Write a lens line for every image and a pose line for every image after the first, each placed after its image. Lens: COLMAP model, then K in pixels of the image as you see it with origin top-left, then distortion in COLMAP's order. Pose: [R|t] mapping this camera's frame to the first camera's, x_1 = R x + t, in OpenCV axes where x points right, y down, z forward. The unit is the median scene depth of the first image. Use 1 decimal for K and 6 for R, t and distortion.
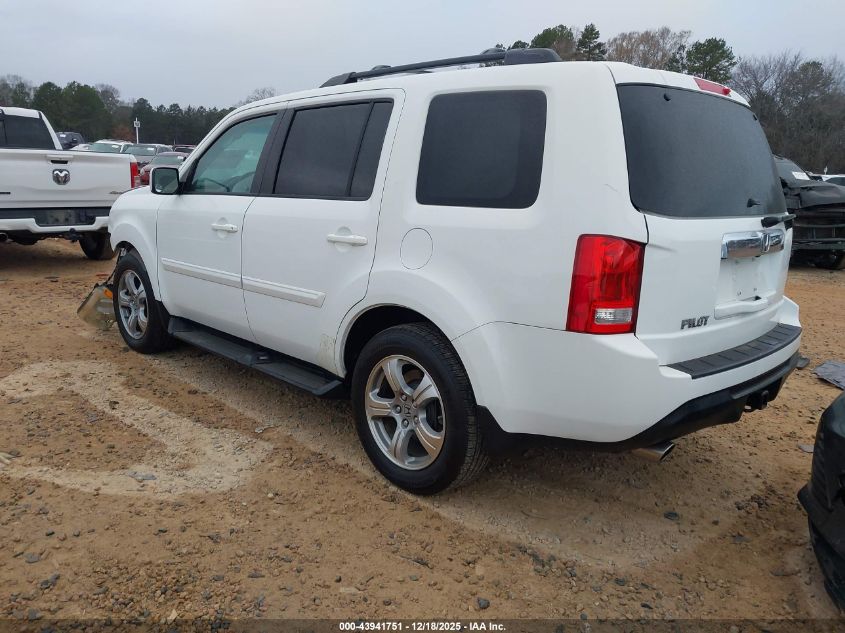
lens RADIAL K [[674.1, 0, 420.1], [0, 674.1, 281.4], [0, 0, 1]] dist [0.041724, -0.061617]
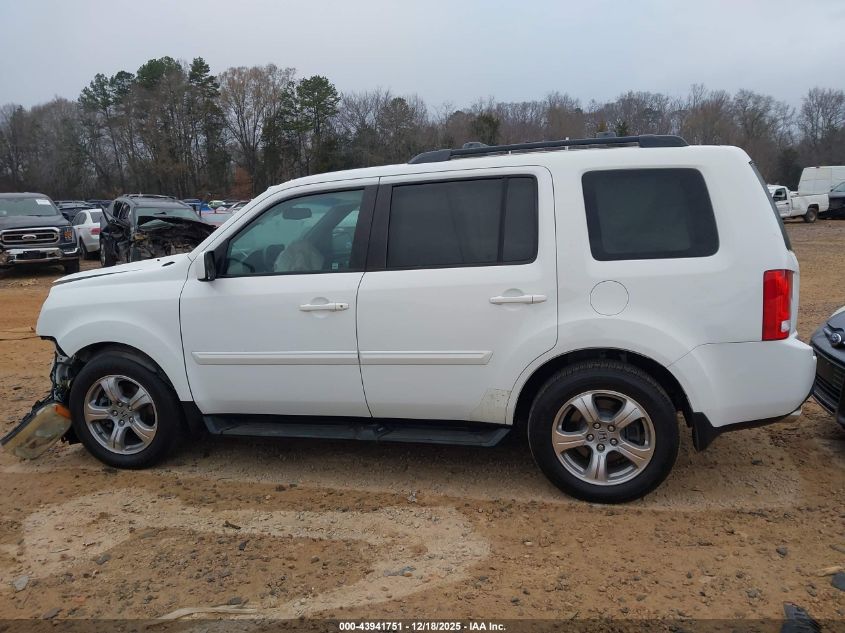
lens RADIAL K [[674.1, 0, 420.1], [0, 674.1, 281.4], [0, 0, 1]] dist [0.041724, -0.061617]
pose [[0.850121, -0.129392, 0.510443, -0.737011], [0.151391, 0.988473, -0.001567, -0.103473], [-0.504356, 0.078609, 0.859910, 0.107305]]
